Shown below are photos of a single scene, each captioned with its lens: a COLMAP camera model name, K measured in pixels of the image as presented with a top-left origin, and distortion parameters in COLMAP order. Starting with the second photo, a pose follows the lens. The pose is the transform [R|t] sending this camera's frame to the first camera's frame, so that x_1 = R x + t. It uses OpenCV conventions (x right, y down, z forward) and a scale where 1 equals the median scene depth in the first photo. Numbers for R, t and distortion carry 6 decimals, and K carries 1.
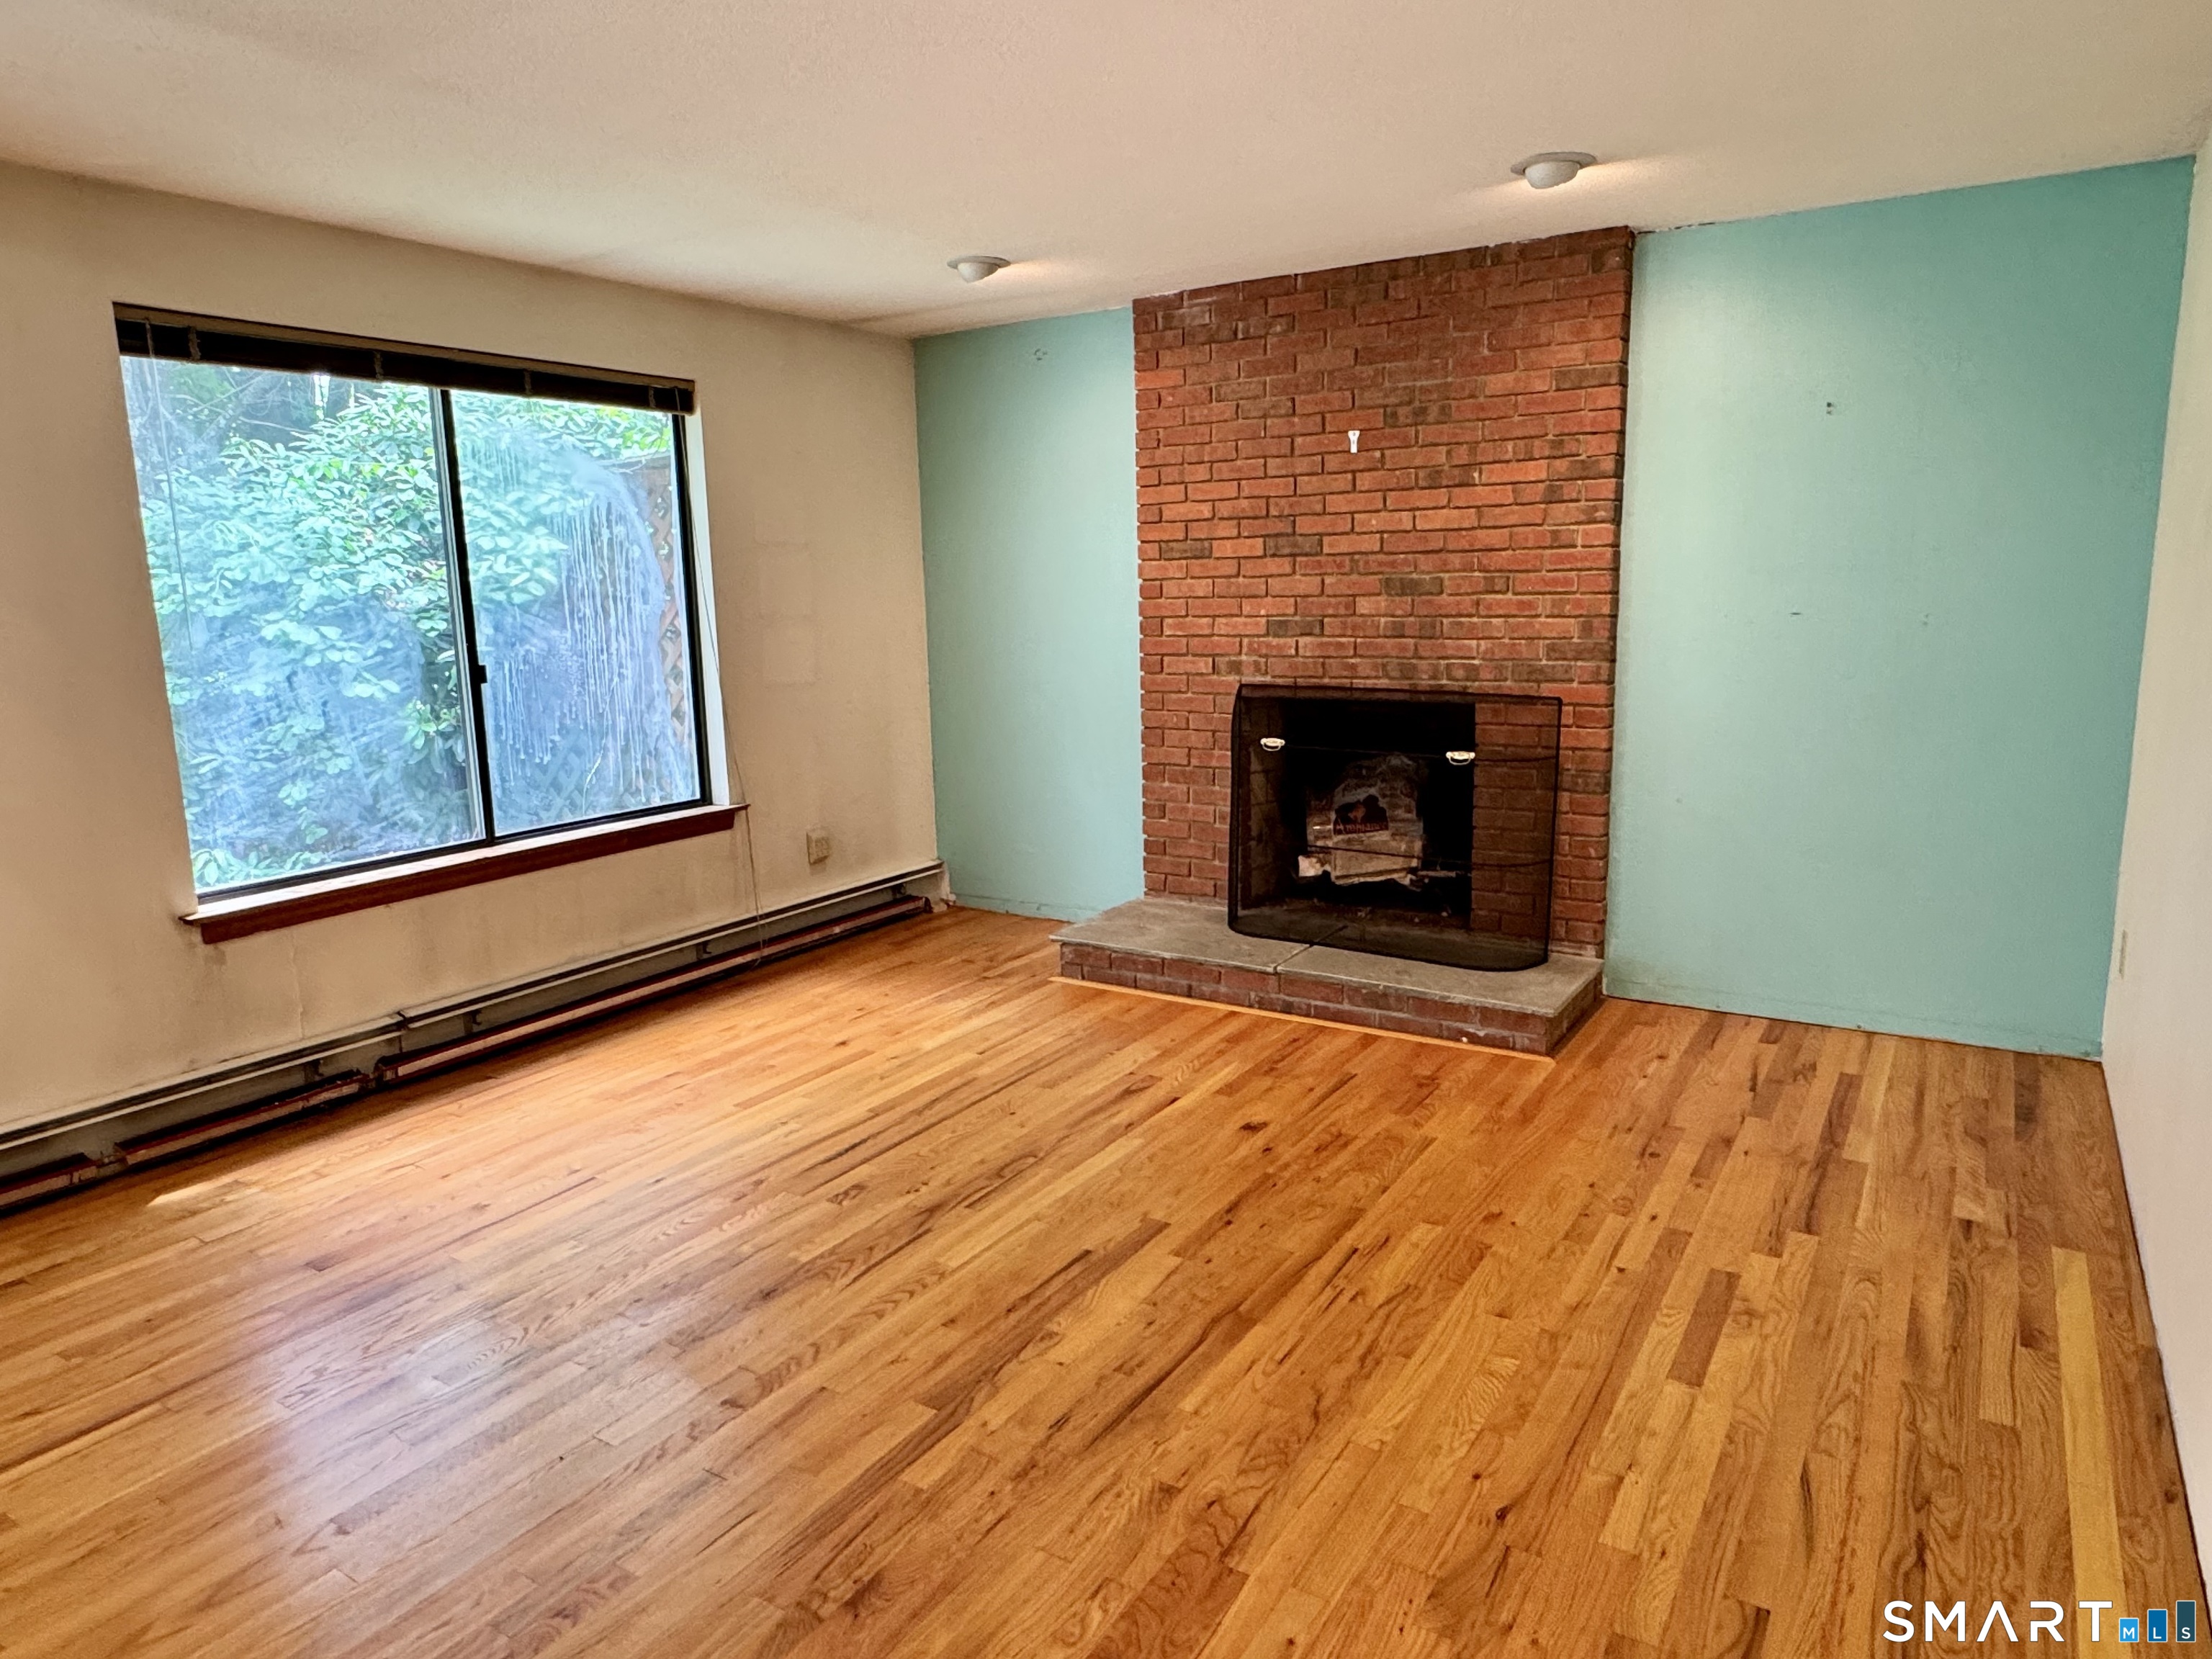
lens RADIAL K [[1385.4, 0, 1106.0], [0, 1385.4, 829.5], [0, 0, 1]] dist [-0.001532, -0.001114]
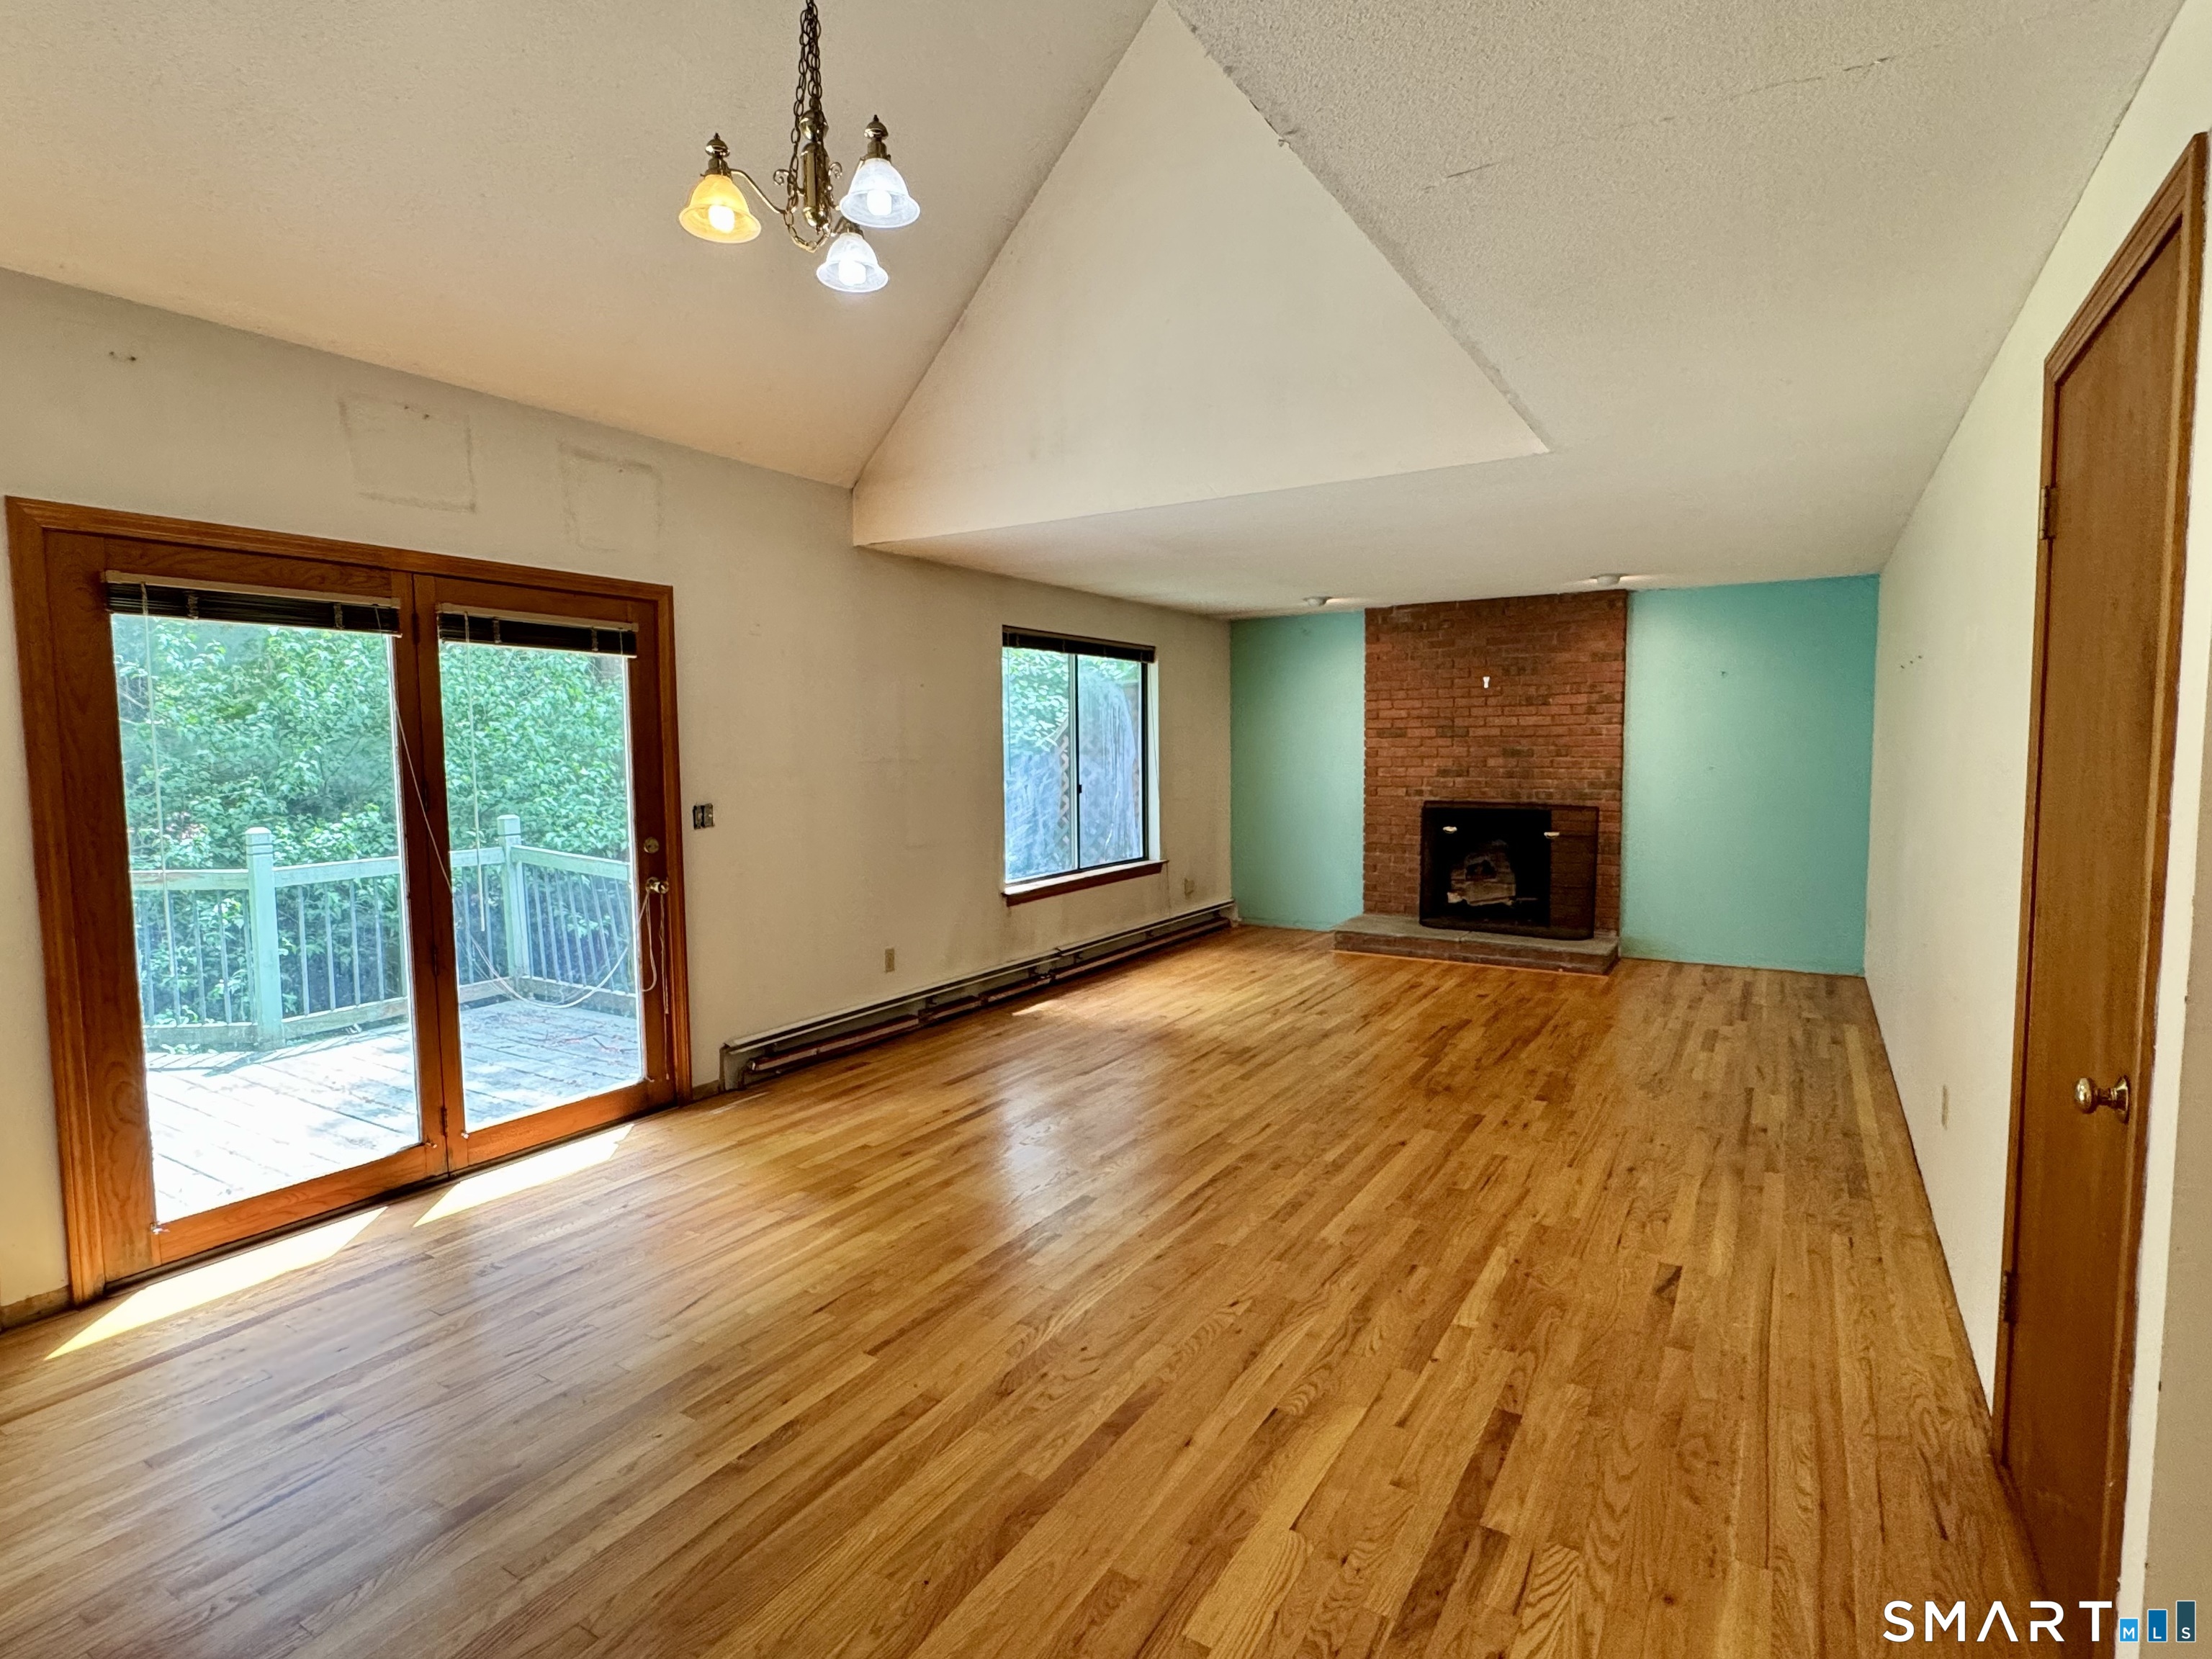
lens RADIAL K [[1120.9, 0, 1109.6], [0, 1120.9, 831.8], [0, 0, 1]] dist [-0.002114, -0.000781]
pose [[0.999730, 0.011818, 0.019983, -0.410732], [-0.009717, 0.994724, -0.102125, 0.113273], [-0.021084, 0.101903, 0.994571, -0.610406]]
